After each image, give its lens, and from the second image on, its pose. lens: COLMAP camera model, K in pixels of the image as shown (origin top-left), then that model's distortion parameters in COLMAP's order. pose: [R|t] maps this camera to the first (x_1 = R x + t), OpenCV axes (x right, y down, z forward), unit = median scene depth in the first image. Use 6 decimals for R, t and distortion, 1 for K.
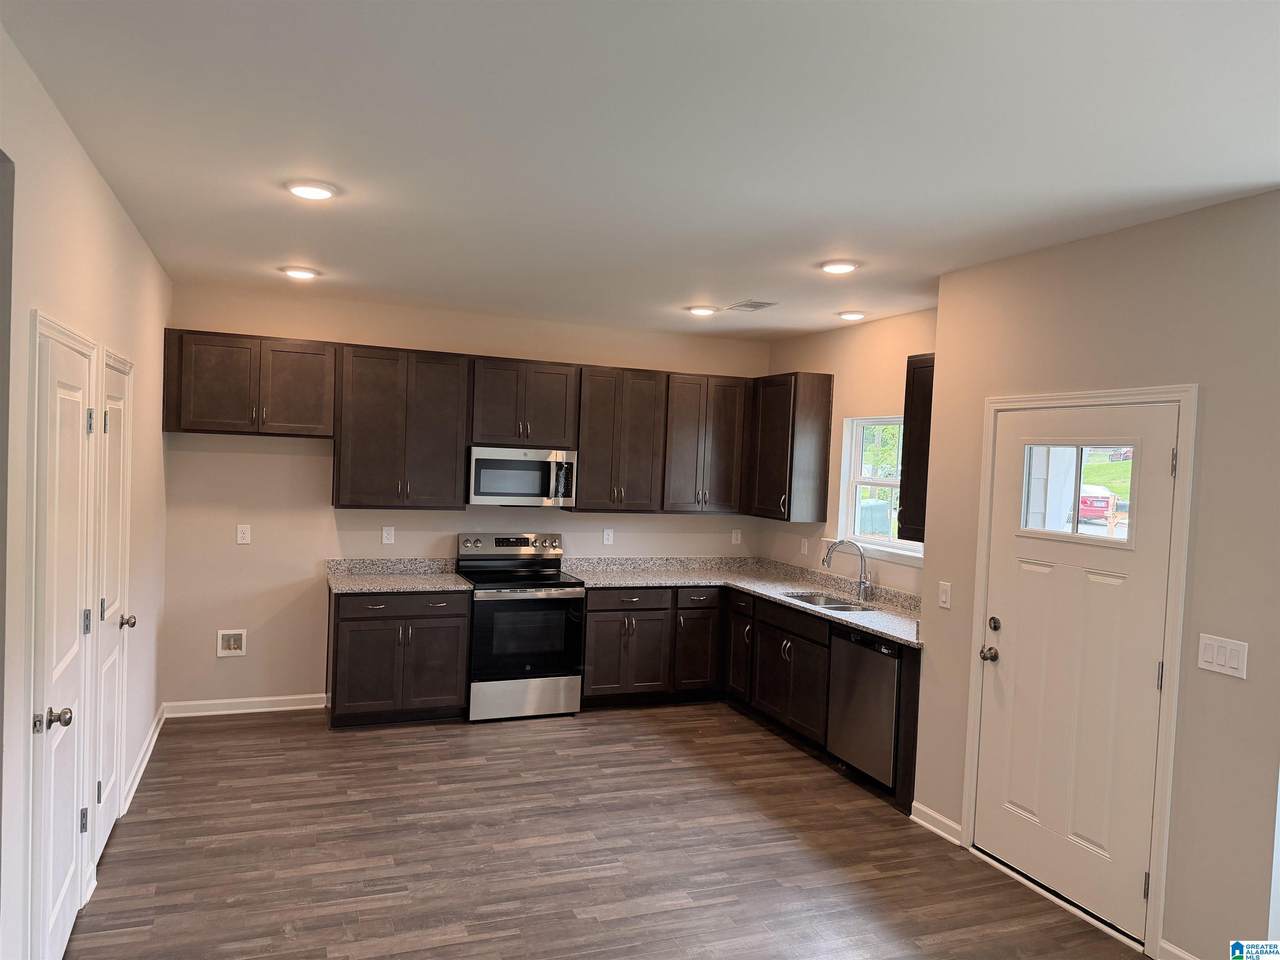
lens RADIAL K [[896.2, 0, 640.0], [0, 896.2, 480.0], [0, 0, 1]] dist [0.163295, -0.176619]
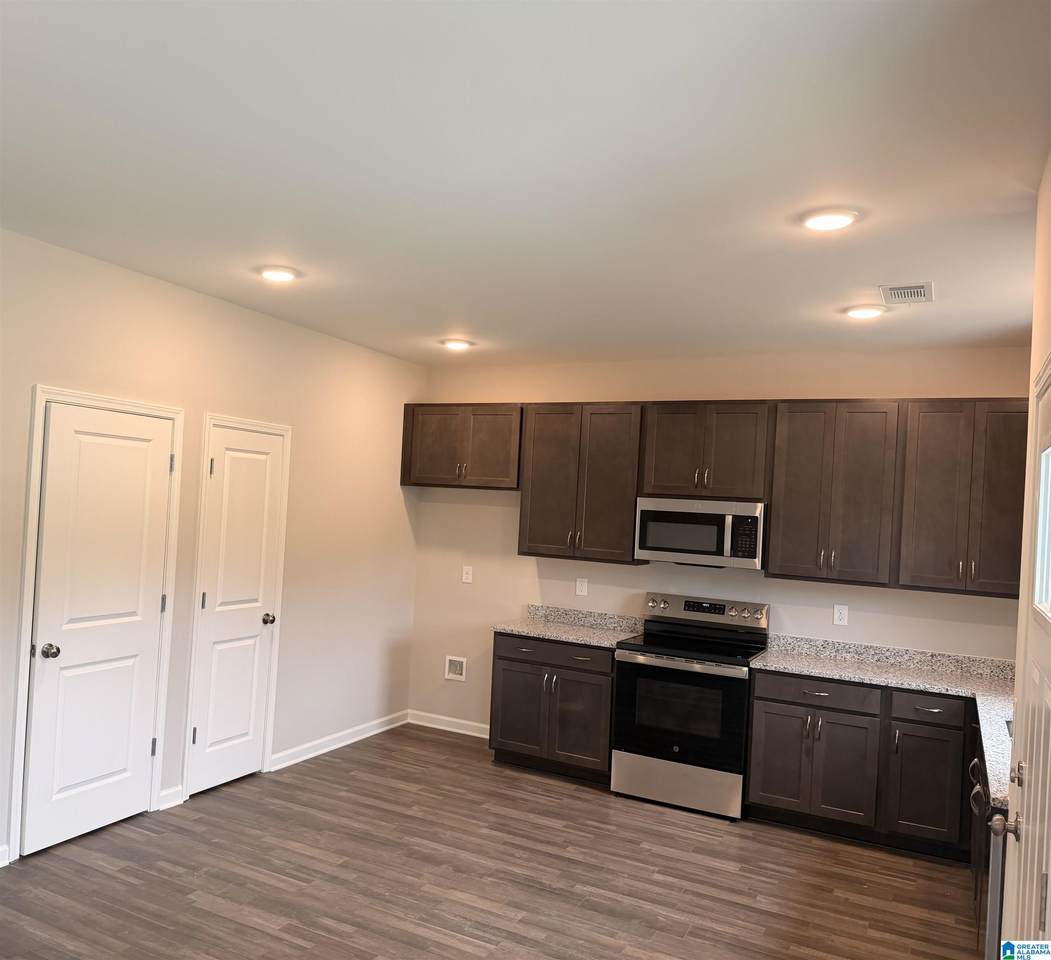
lens RADIAL K [[950.3, 0, 523.9], [0, 950.3, 493.6], [0, 0, 1]] dist [0.162739, -0.269621]
pose [[0.624134, -0.019893, -0.781064, 0.549803], [-0.050425, 0.996566, -0.065676, 0.032433], [0.779688, 0.080376, 0.620988, 0.303984]]
